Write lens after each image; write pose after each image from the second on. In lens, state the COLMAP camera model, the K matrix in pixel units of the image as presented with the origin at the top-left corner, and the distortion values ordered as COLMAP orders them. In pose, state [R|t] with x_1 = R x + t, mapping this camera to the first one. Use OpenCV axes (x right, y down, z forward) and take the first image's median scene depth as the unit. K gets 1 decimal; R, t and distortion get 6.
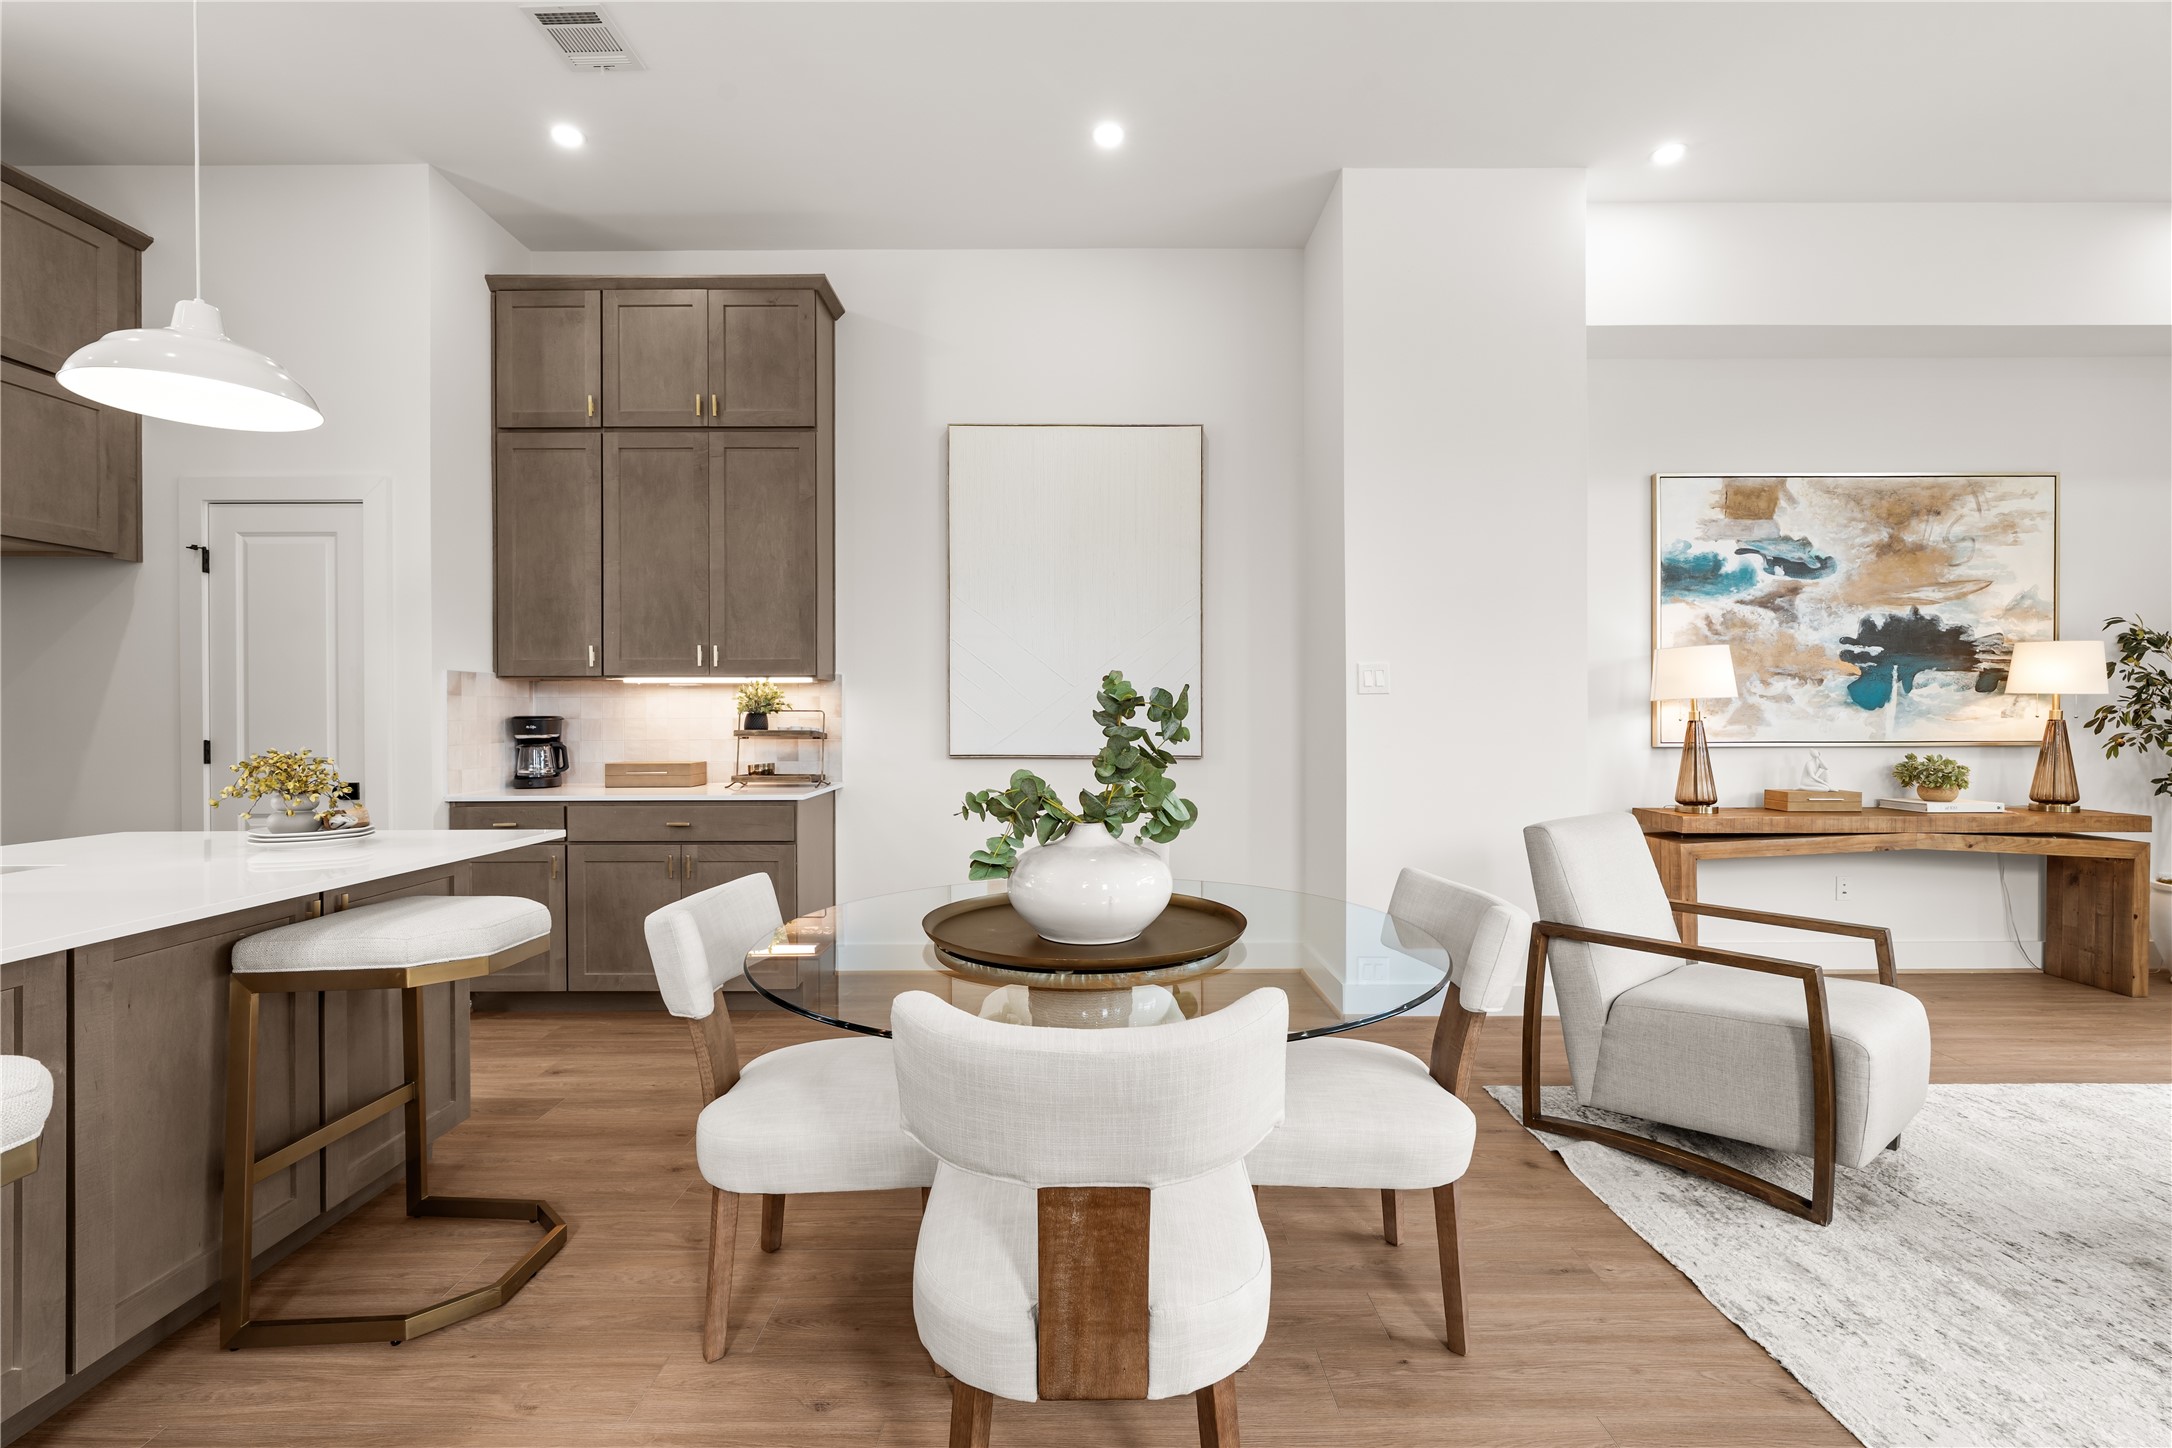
lens RADIAL K [[978.6, 0, 1088.9], [0, 978.6, 720.9], [0, 0, 1]] dist [-0.005603, 0.002153]
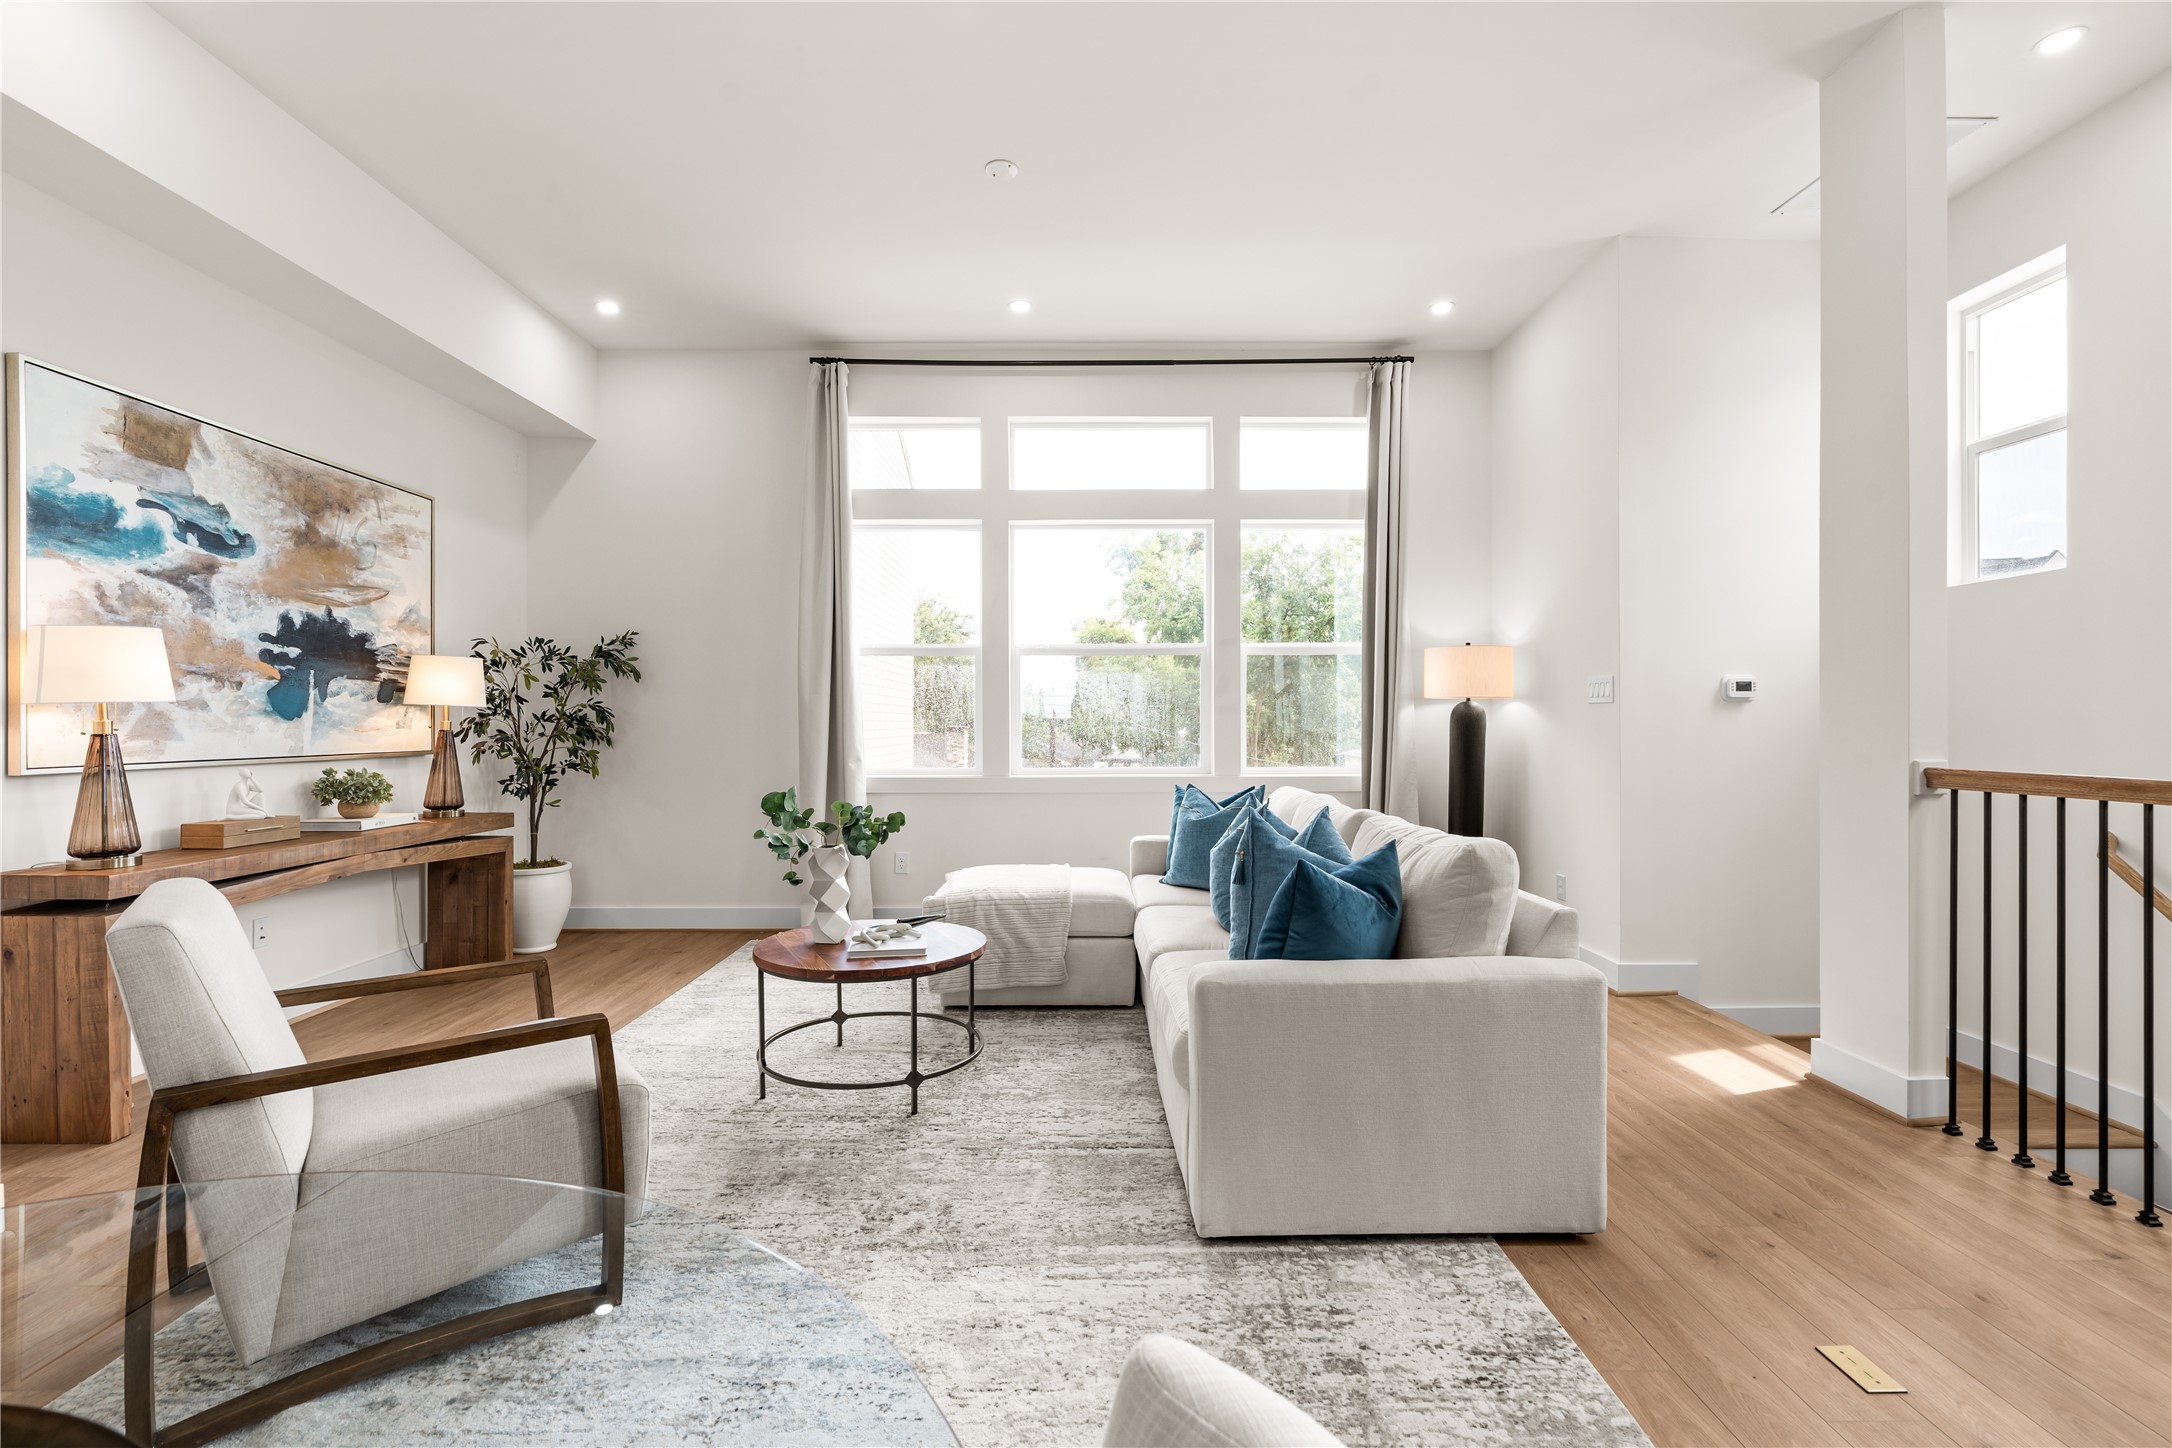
lens RADIAL K [[978.6, 0, 1076.2], [0, 978.6, 721.4], [0, 0, 1]] dist [-0.005603, 0.002153]
pose [[-0.000150, 0.004555, 0.999990, -0.077671], [0.006915, 0.999966, -0.004554, -0.001372], [-0.999976, 0.006915, -0.000182, 0.350357]]
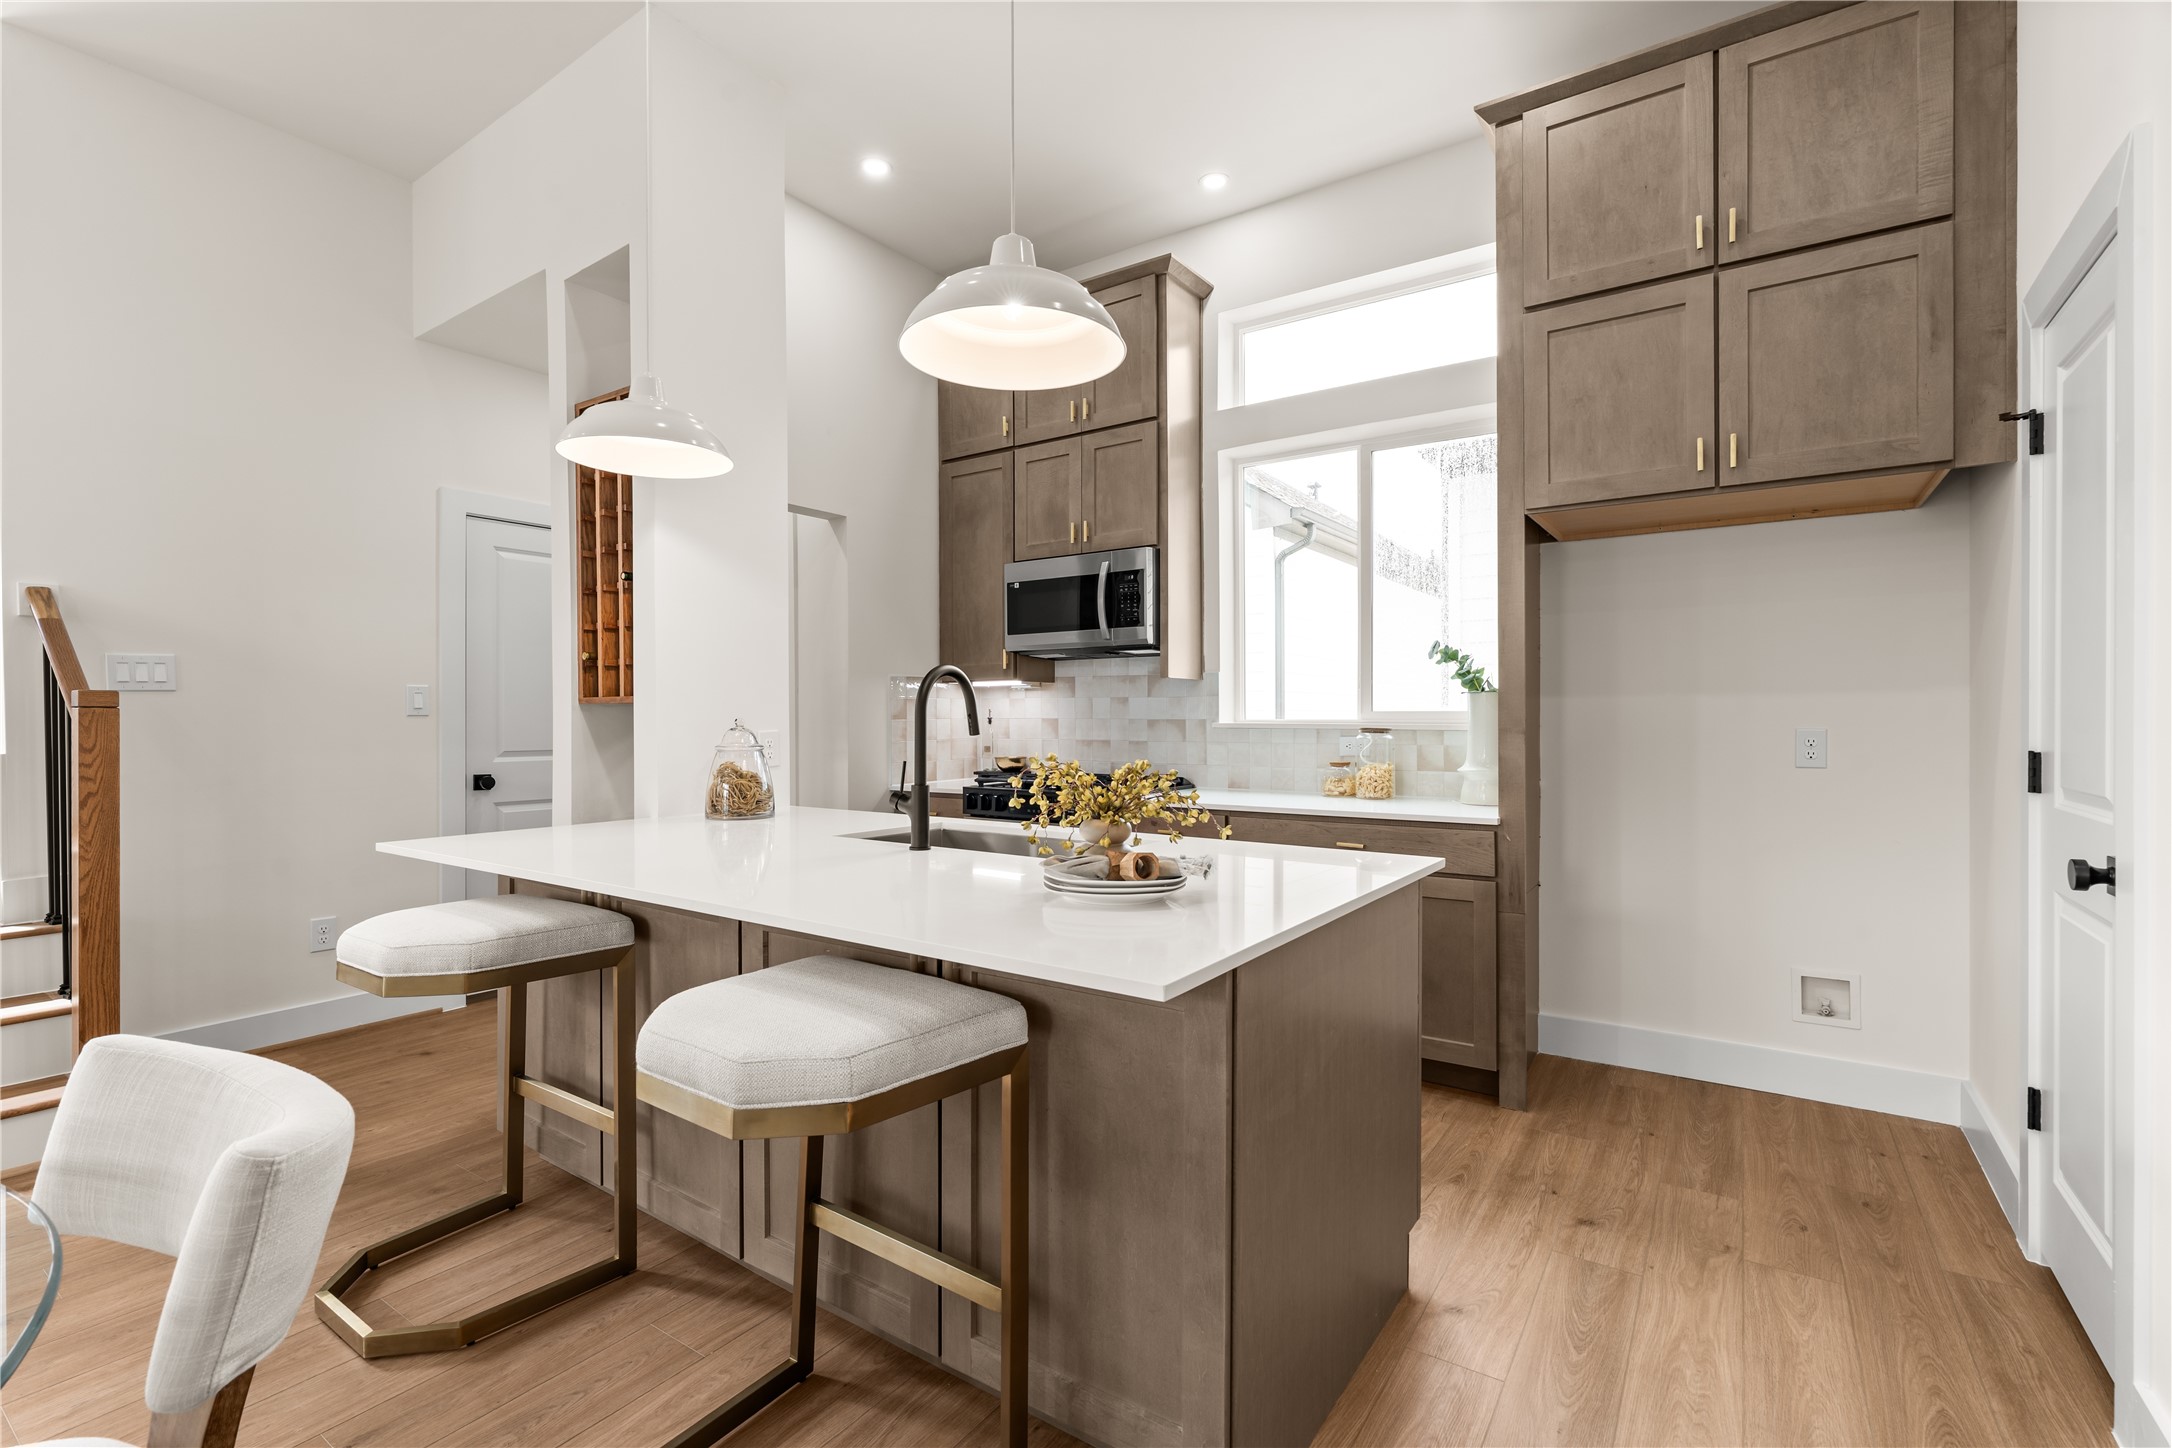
lens RADIAL K [[978.6, 0, 1082.3], [0, 978.6, 717.8], [0, 0, 1]] dist [-0.005603, 0.002153]
pose [[-0.570865, 0.005380, -0.821026, -0.125151], [-0.000756, 0.999975, 0.007078, -0.003322], [0.821044, 0.004662, -0.570847, 0.863772]]
